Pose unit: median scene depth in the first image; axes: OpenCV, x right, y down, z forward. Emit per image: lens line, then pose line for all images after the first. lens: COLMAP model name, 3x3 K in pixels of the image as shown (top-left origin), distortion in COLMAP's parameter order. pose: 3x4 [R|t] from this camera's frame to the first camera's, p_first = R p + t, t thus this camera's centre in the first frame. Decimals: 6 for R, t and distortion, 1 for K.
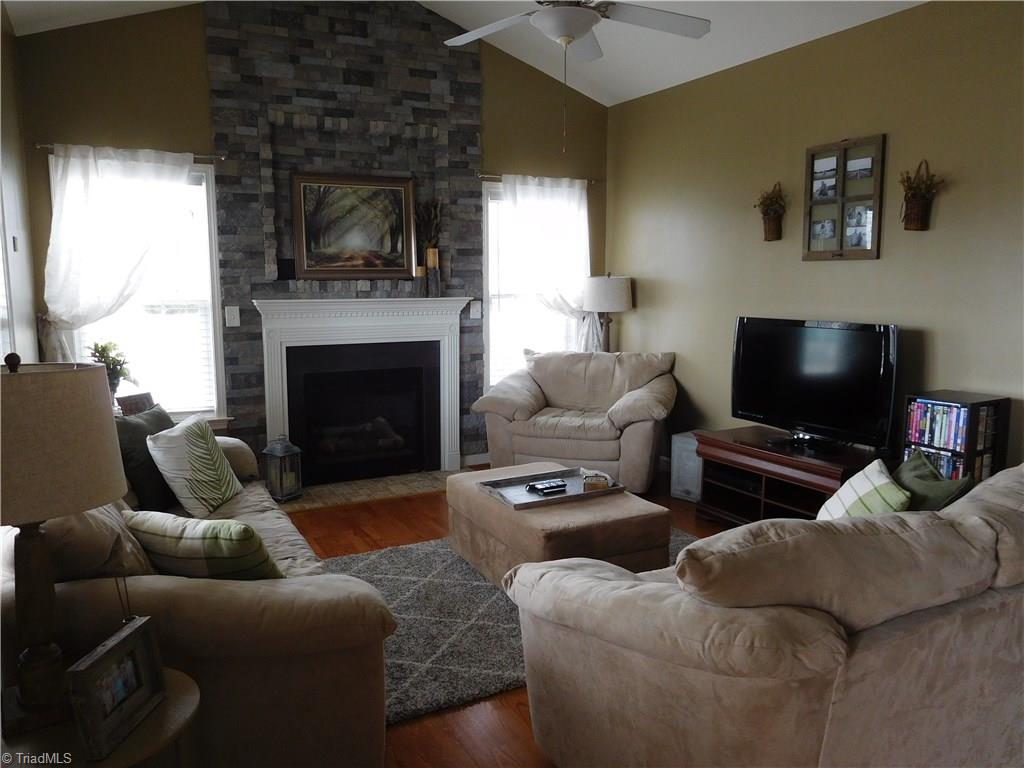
lens RADIAL K [[764.1, 0, 512.7], [0, 764.1, 388.4], [0, 0, 1]] dist [-0.013418, 0.002567]
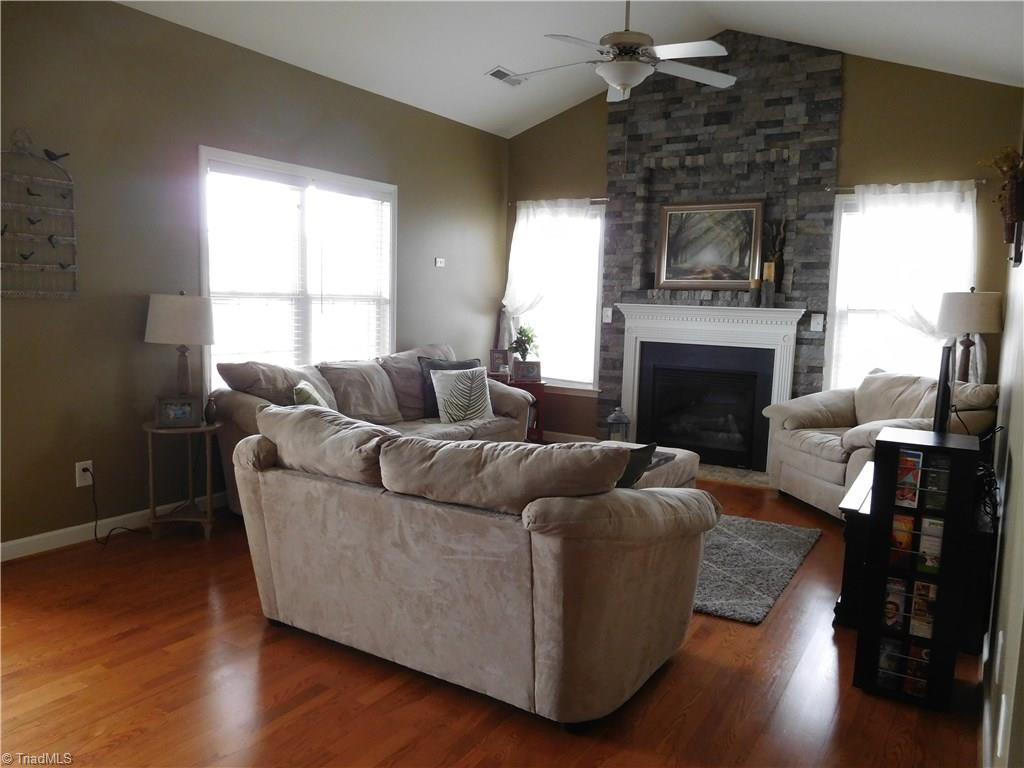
lens RADIAL K [[764.1, 0, 513.6], [0, 764.1, 380.9], [0, 0, 1]] dist [-0.013418, 0.002567]
pose [[0.509978, 0.112037, -0.852860, 0.666430], [-0.146067, 0.988362, 0.042495, -0.012045], [0.847695, 0.102903, 0.520408, 0.159983]]
